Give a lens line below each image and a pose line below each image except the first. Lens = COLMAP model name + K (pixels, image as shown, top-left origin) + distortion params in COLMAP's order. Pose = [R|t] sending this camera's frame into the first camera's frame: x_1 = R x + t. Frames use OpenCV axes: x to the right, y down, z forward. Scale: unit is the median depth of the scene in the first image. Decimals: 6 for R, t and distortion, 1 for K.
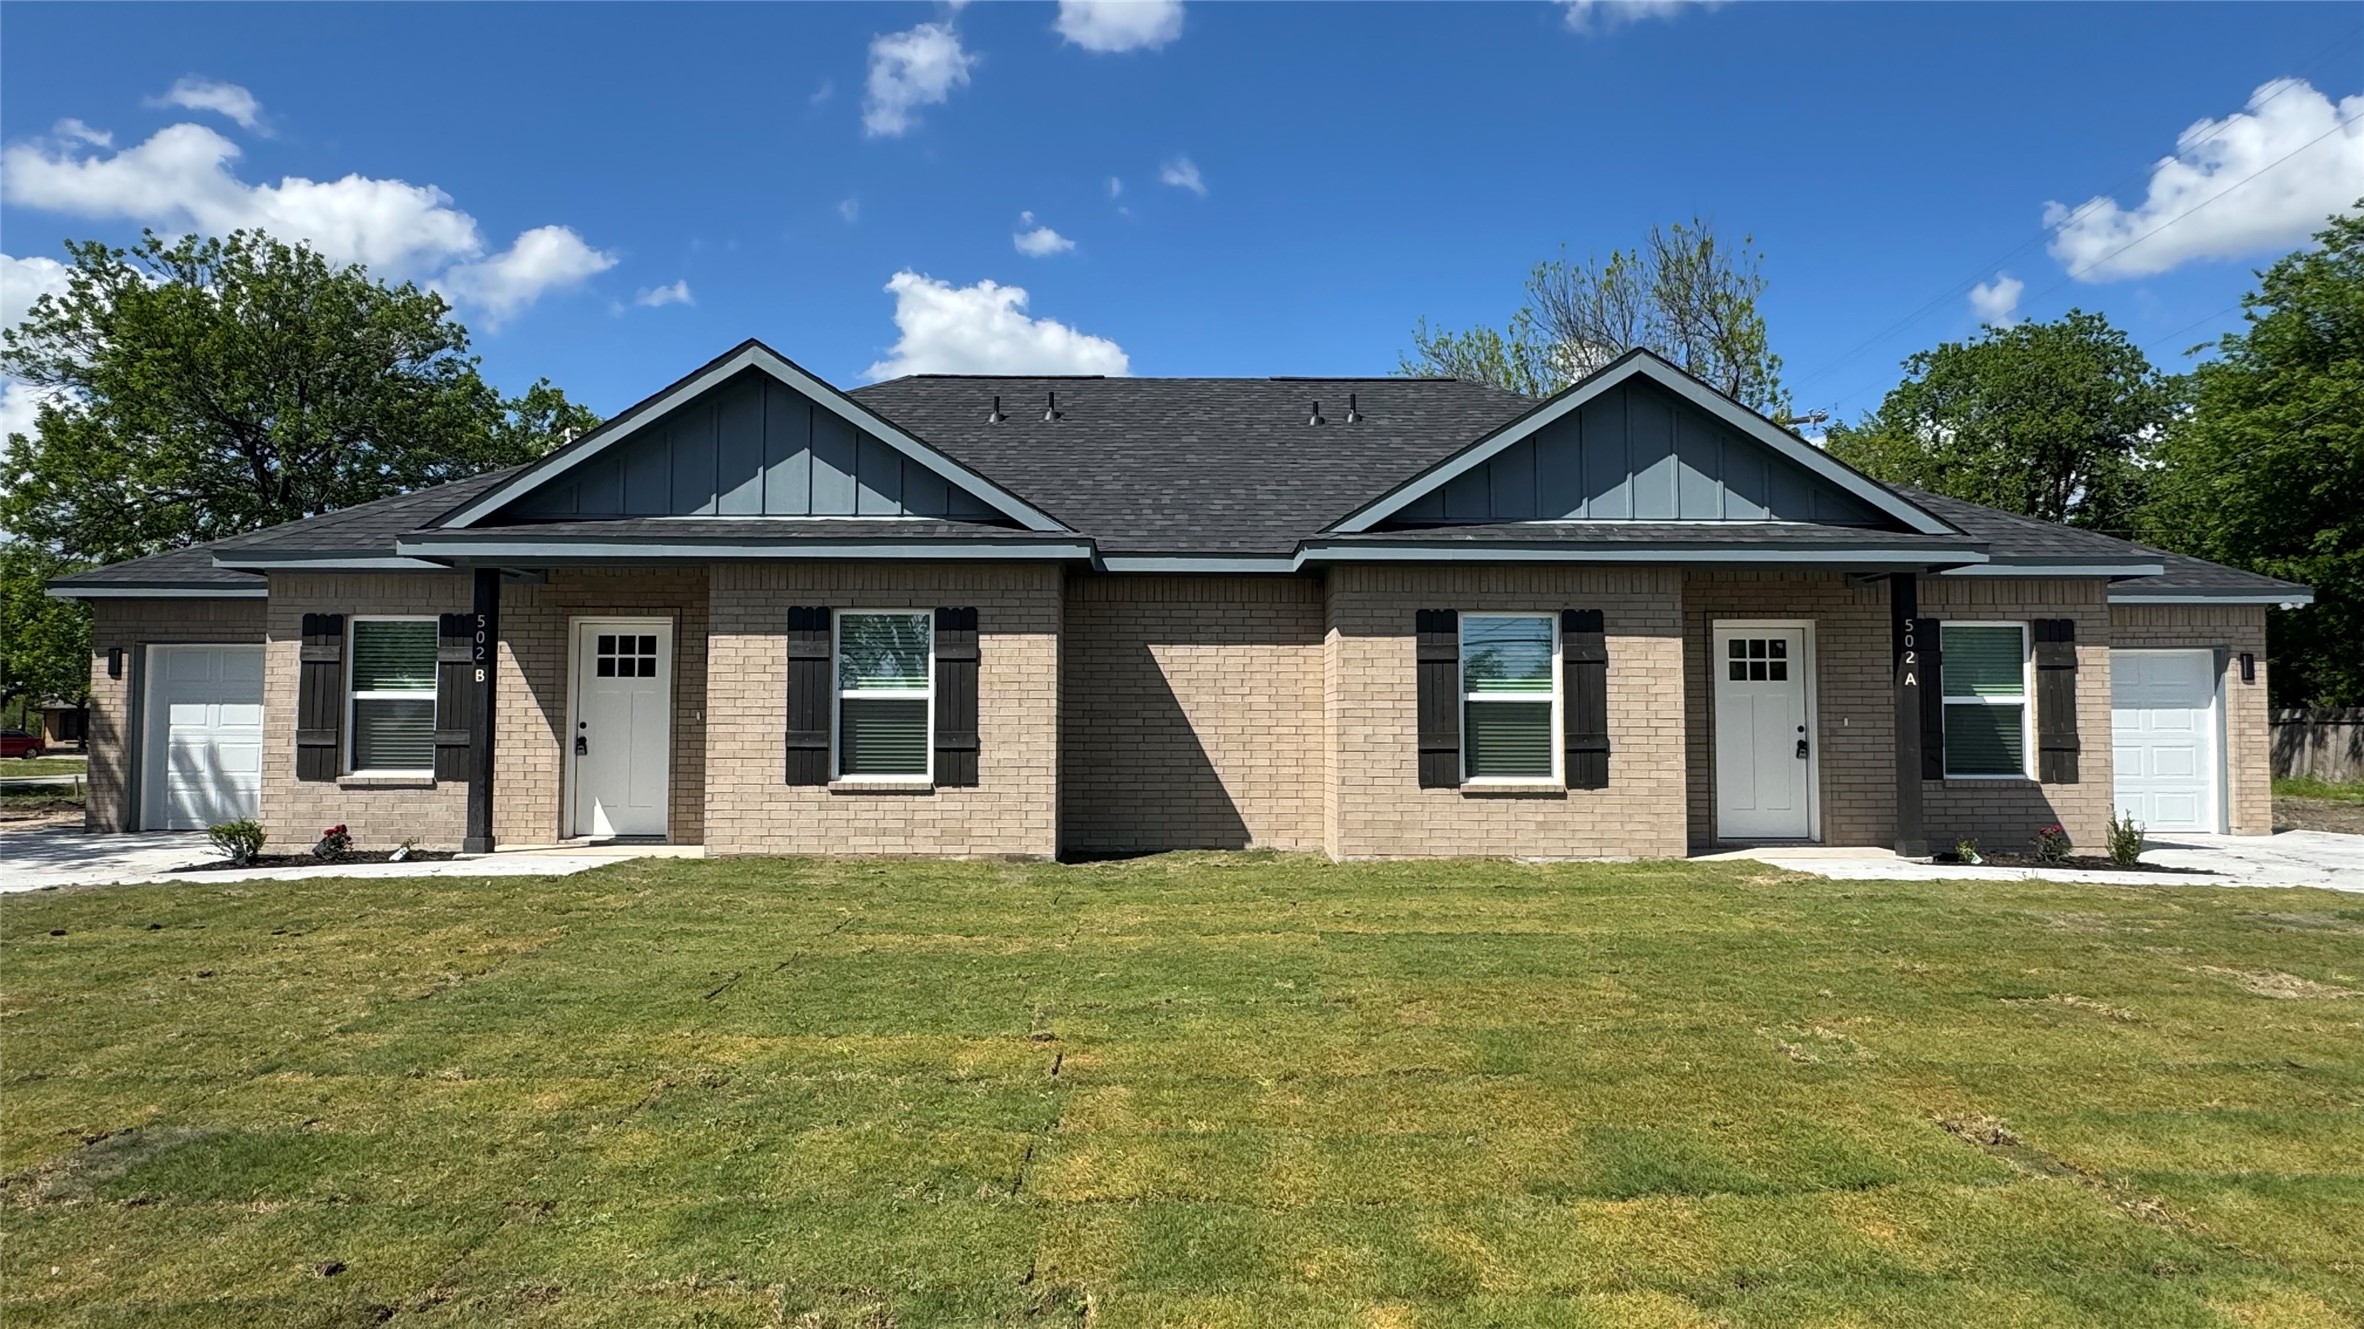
lens RADIAL K [[1328.4, 0, 1182.0], [0, 1328.4, 664.5], [0, 0, 1]] dist [-0.000777, -0.000140]
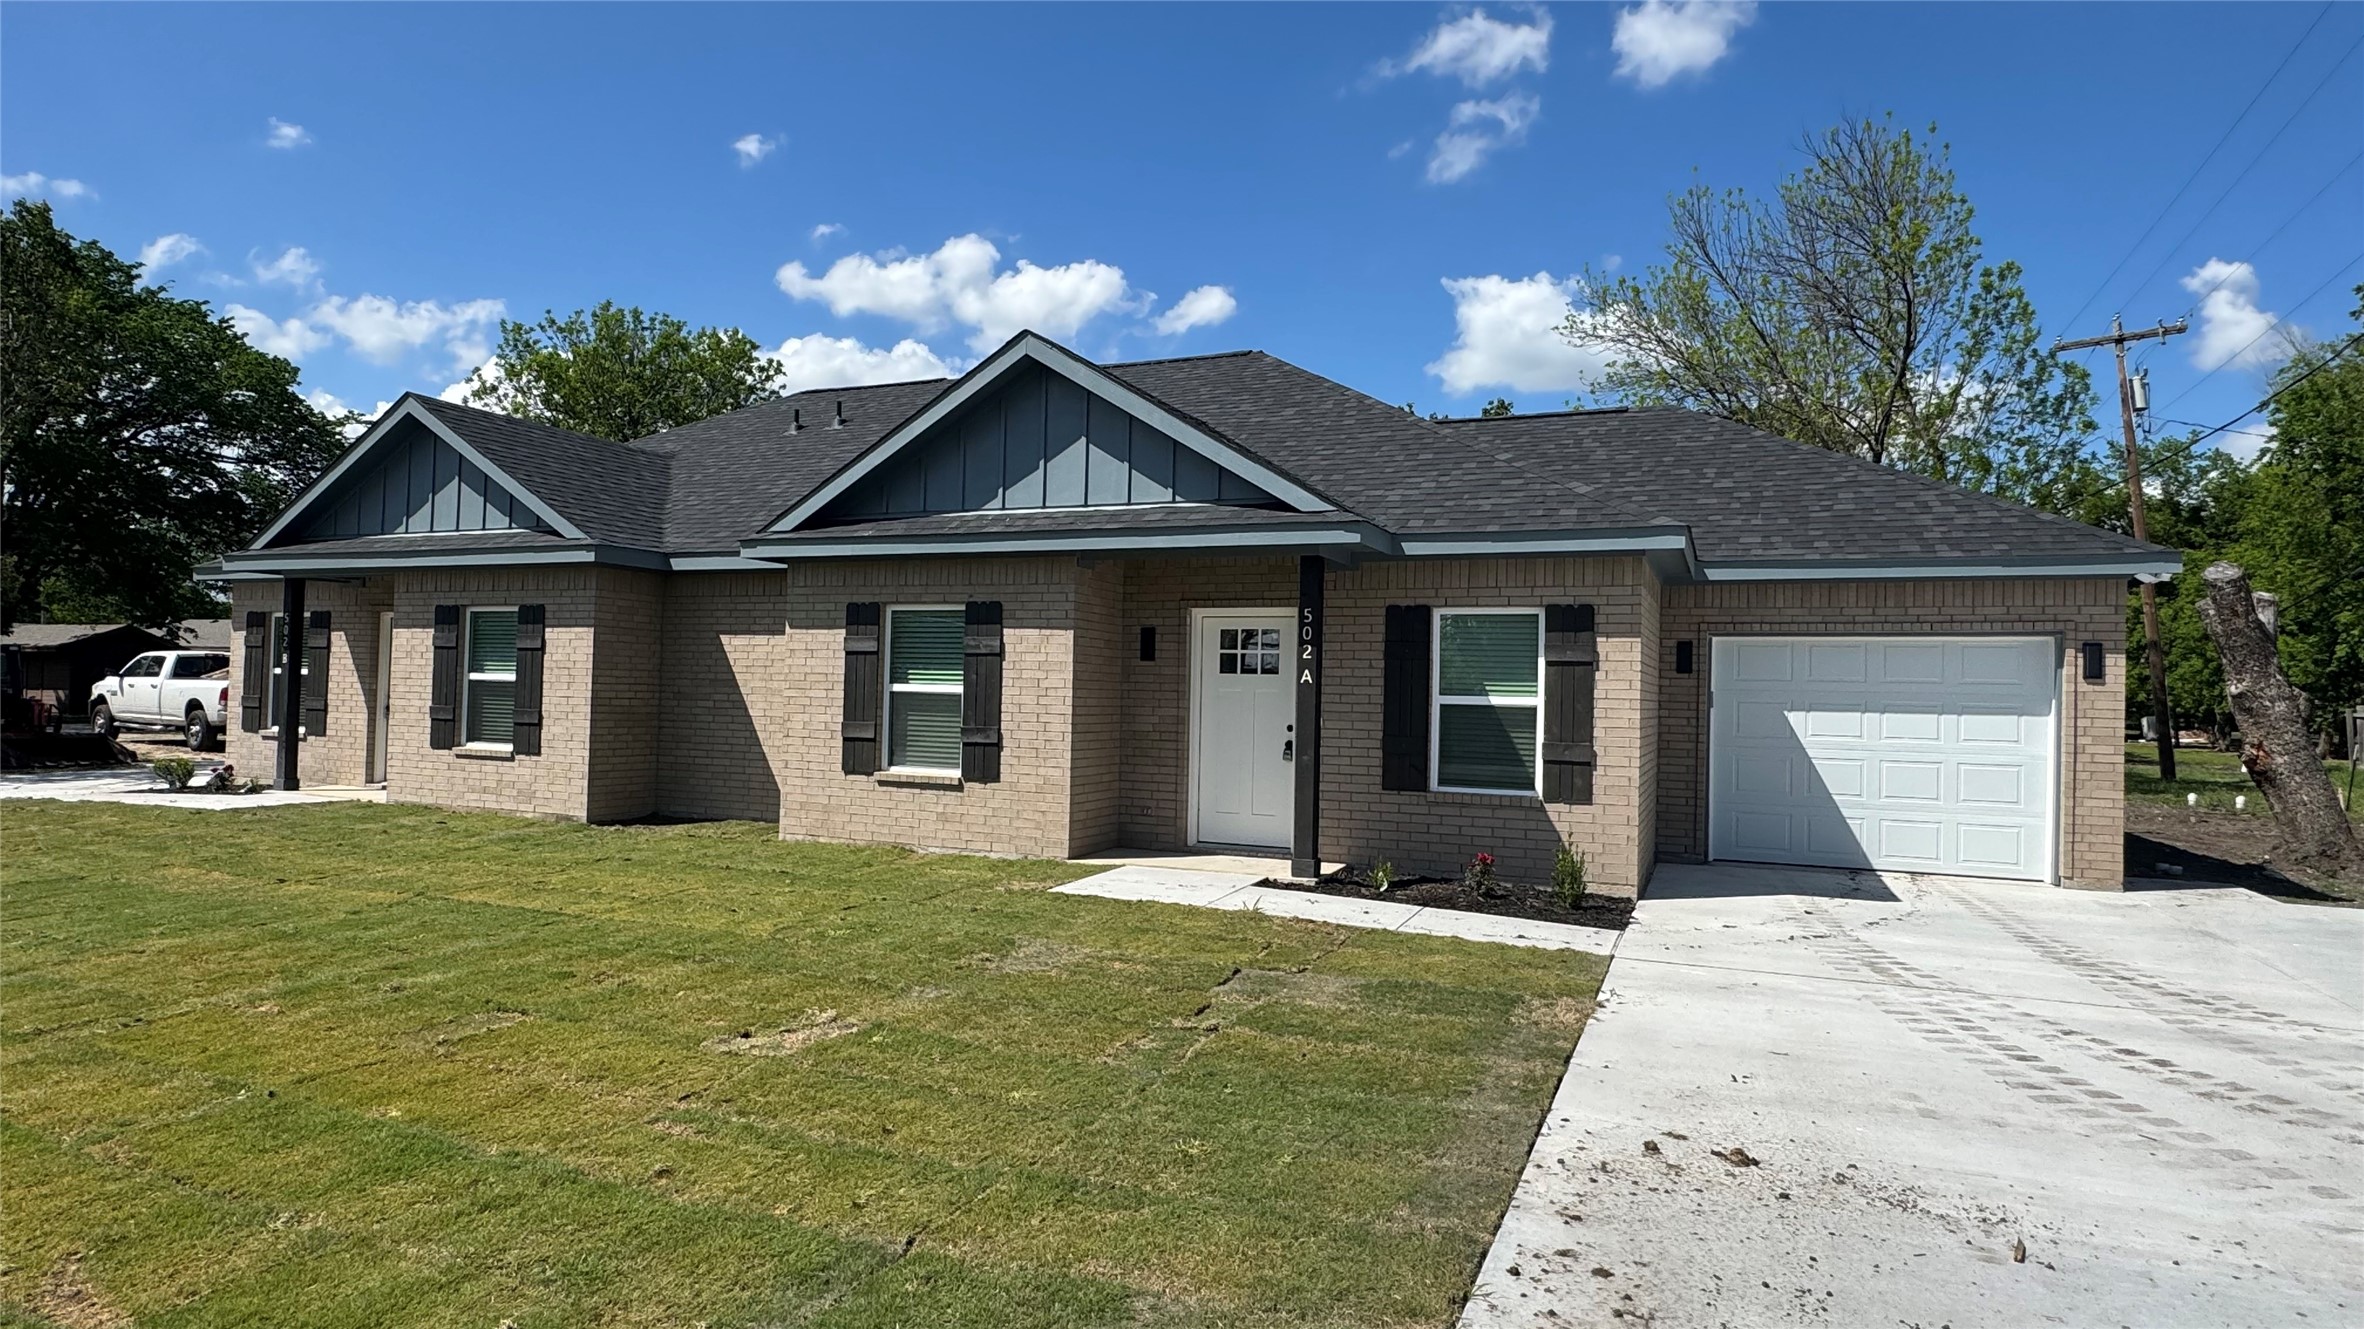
lens RADIAL K [[1263.1, 0, 1182.0], [0, 1263.1, 664.5], [0, 0, 1]] dist [0.000685, 0.000059]
pose [[0.913233, 0.010272, -0.407308, 0.815282], [-0.000042, 0.999685, 0.025116, -0.017955], [0.407438, -0.022920, 0.912945, 0.200305]]
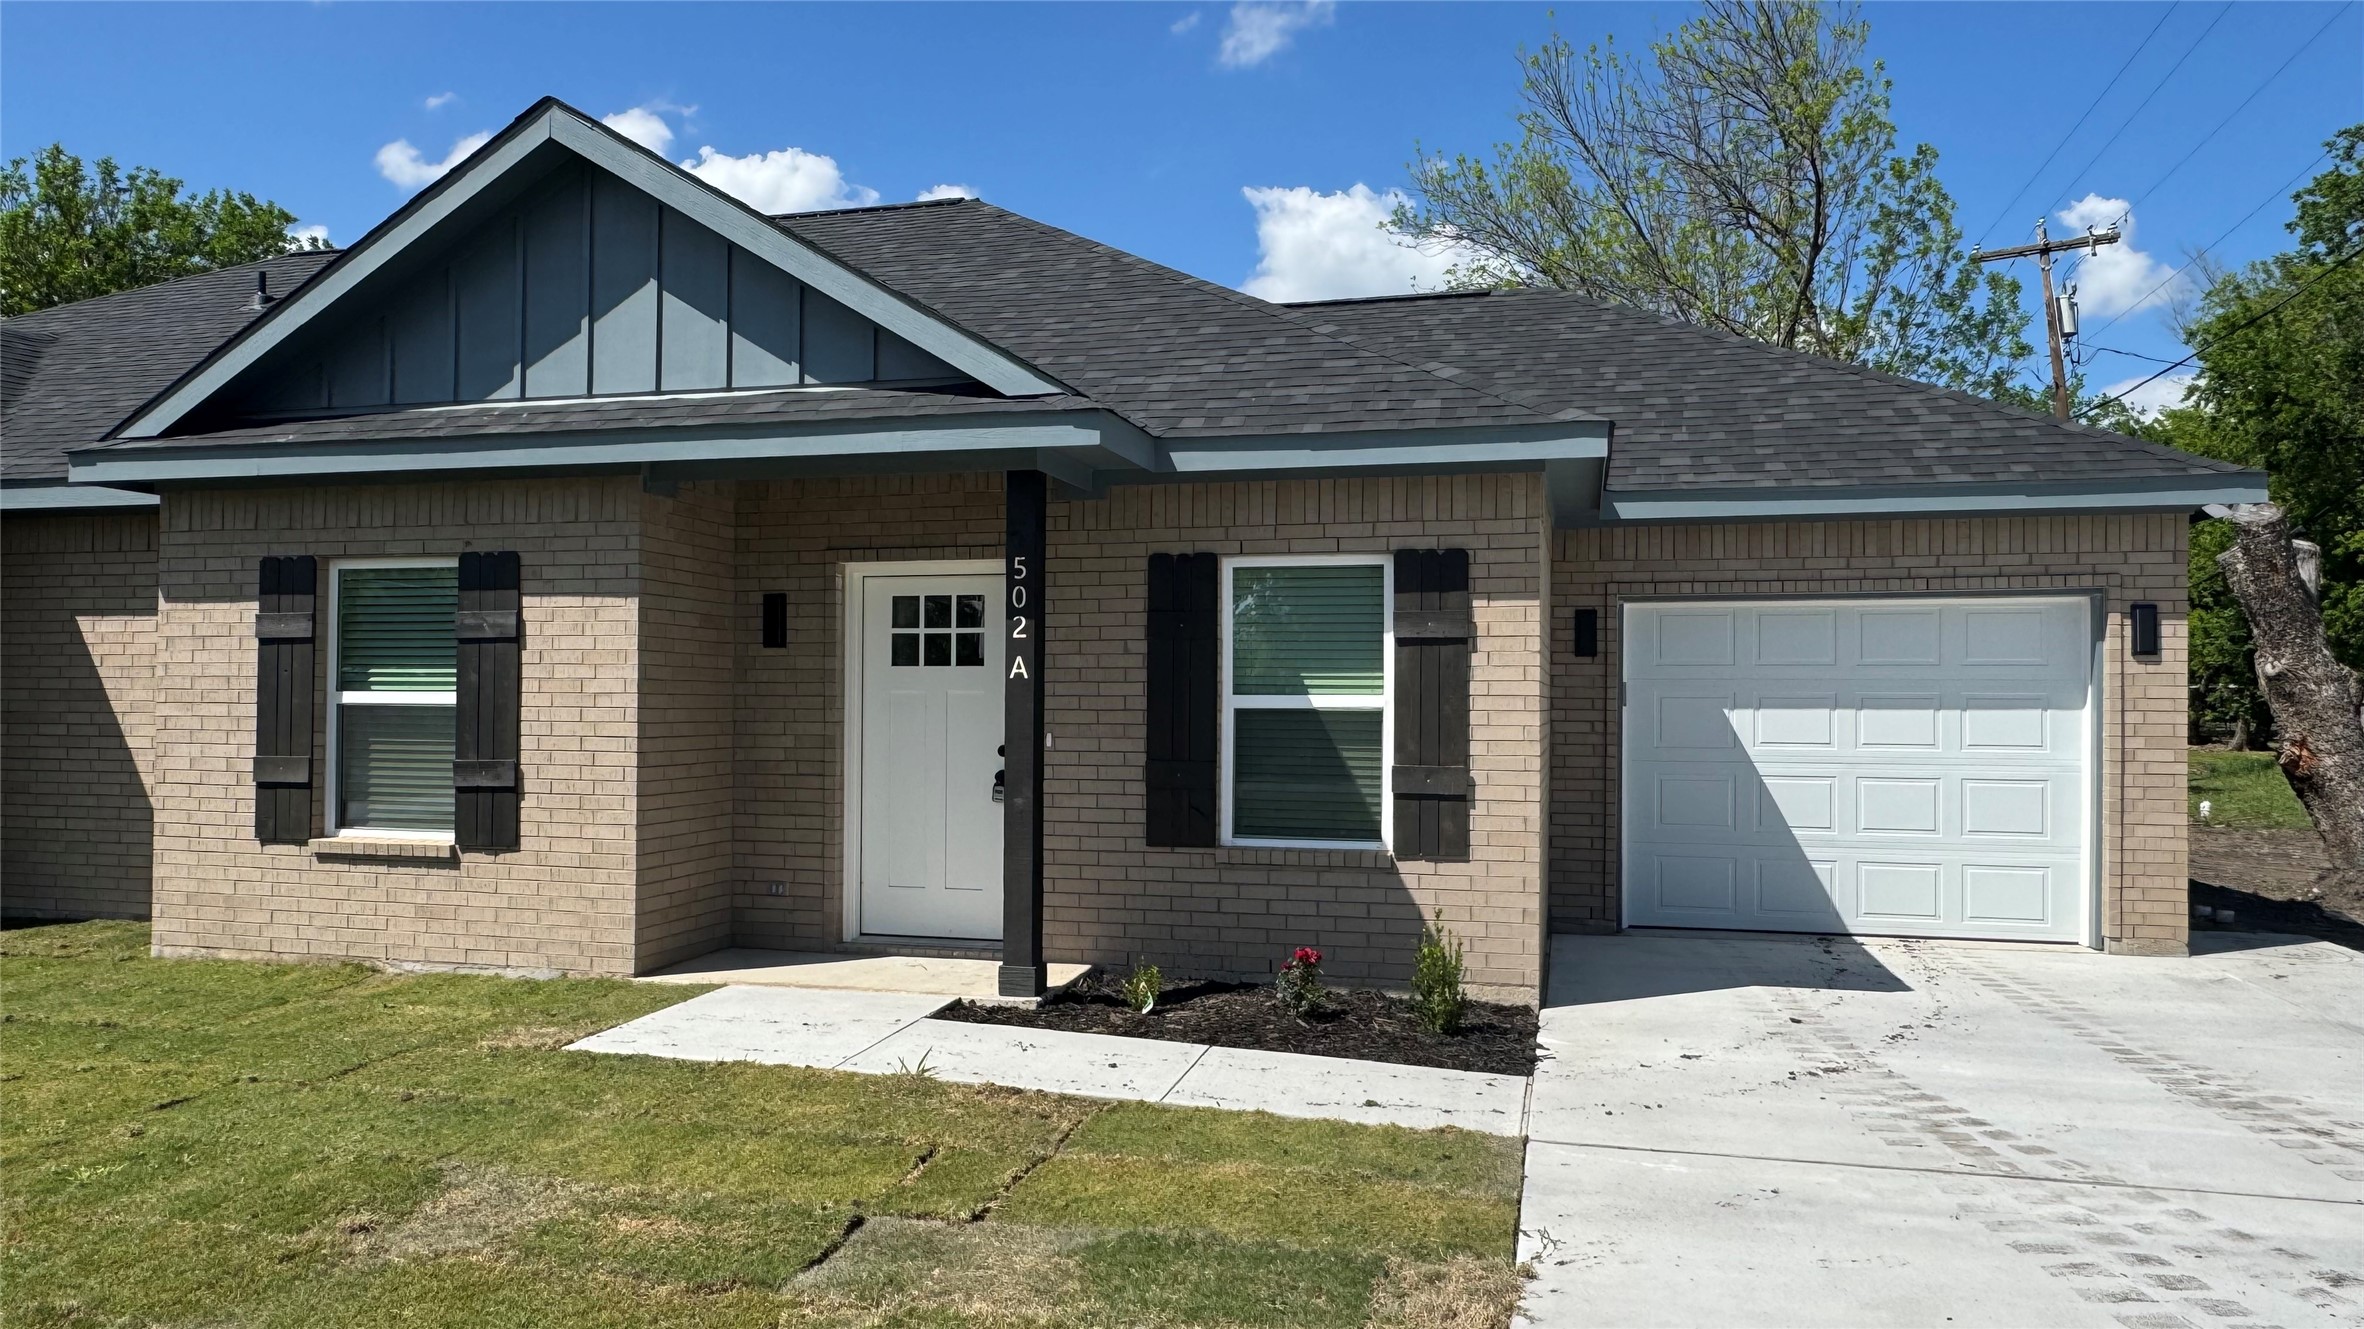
lens RADIAL K [[1552.0, 0, 1163.0], [0, 1552.0, 671.9], [0, 0, 1]] dist [0.000352, 0.000413]
pose [[0.963551, -0.000825, -0.267525, 0.774552], [0.010124, 0.999391, 0.033380, -0.007748], [0.267334, -0.034872, 0.962973, 0.407277]]
